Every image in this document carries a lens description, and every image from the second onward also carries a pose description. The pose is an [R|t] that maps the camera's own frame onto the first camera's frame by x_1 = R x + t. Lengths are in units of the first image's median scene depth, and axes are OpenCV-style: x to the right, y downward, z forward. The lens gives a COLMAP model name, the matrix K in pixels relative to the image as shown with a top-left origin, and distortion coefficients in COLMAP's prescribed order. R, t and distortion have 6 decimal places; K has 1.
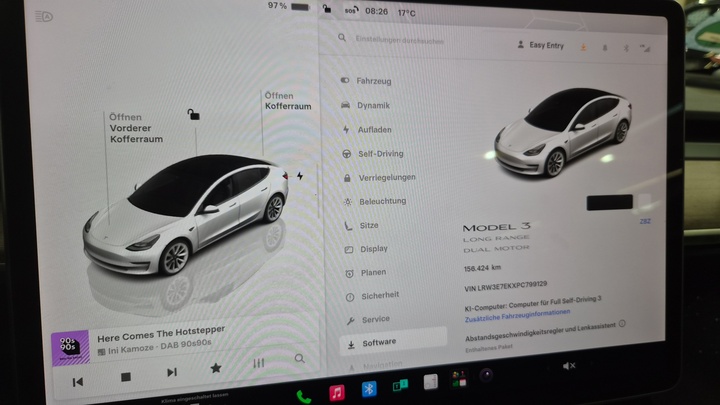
lens RADIAL K [[497.2, 0, 360.3], [0, 497.2, 202.9], [0, 0, 1]] dist [-0.015509, -0.006033]
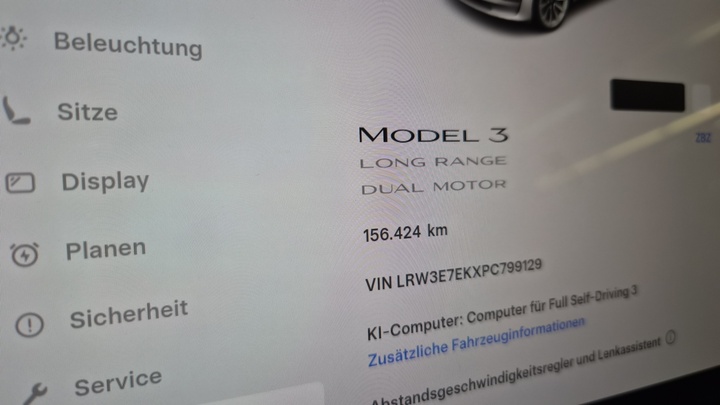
lens RADIAL K [[497.2, 0, 357.3], [0, 497.2, 203.9], [0, 0, 1]] dist [-0.015509, -0.006033]
pose [[0.845044, -0.027441, 0.533992, -0.010018], [-0.072428, 0.983603, 0.165163, 0.043593], [-0.529769, -0.178246, 0.829200, 0.705264]]
